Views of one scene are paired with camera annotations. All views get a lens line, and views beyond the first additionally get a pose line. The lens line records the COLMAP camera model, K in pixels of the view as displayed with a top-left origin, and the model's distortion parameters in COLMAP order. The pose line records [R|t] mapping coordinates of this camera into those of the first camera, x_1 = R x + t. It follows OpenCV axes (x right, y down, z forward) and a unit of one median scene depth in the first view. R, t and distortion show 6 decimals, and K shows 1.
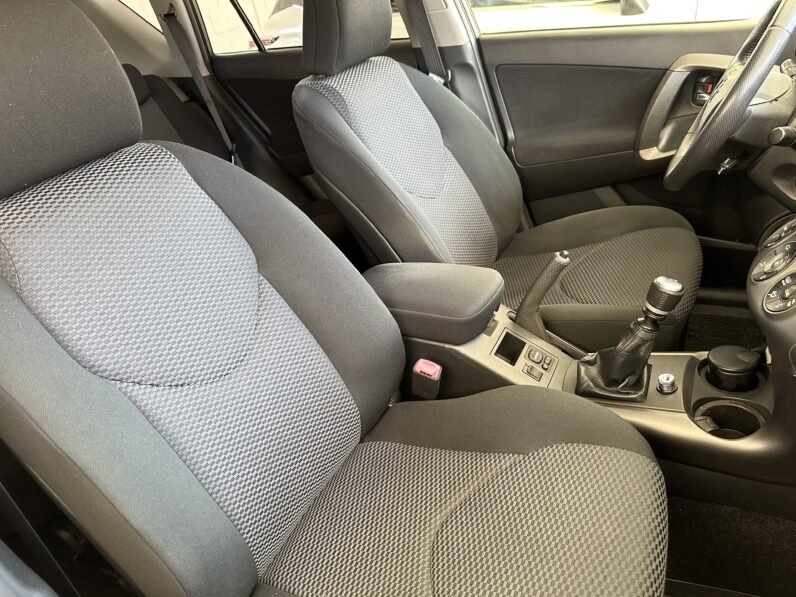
lens RADIAL K [[560.4, 0, 402.0], [0, 560.4, 297.5], [0, 0, 1]] dist [0.053856, -0.074833]
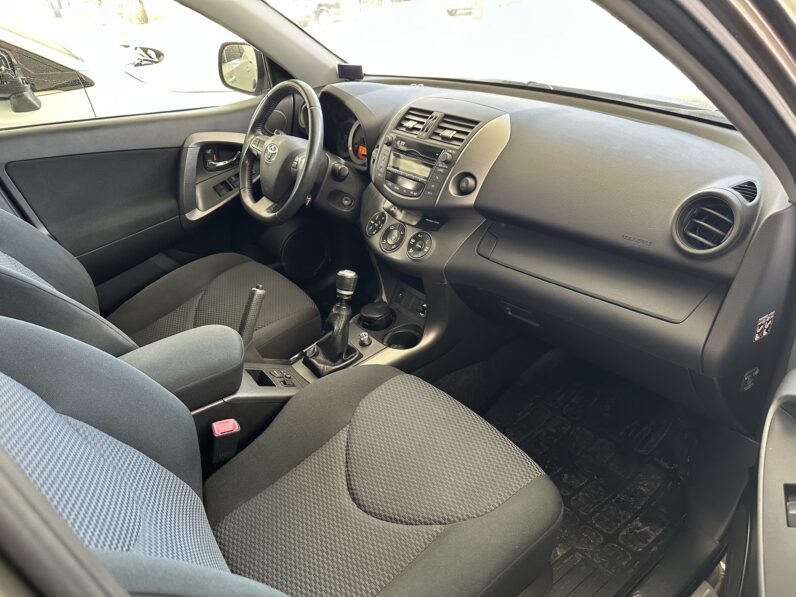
lens RADIAL K [[560.4, 0, 402.0], [0, 560.4, 297.5], [0, 0, 1]] dist [0.053856, -0.074833]
pose [[0.436518, -0.322773, 0.839803, -0.495459], [0.438914, 0.891217, 0.114393, -0.050344], [-0.785370, 0.318667, 0.530703, 0.094048]]
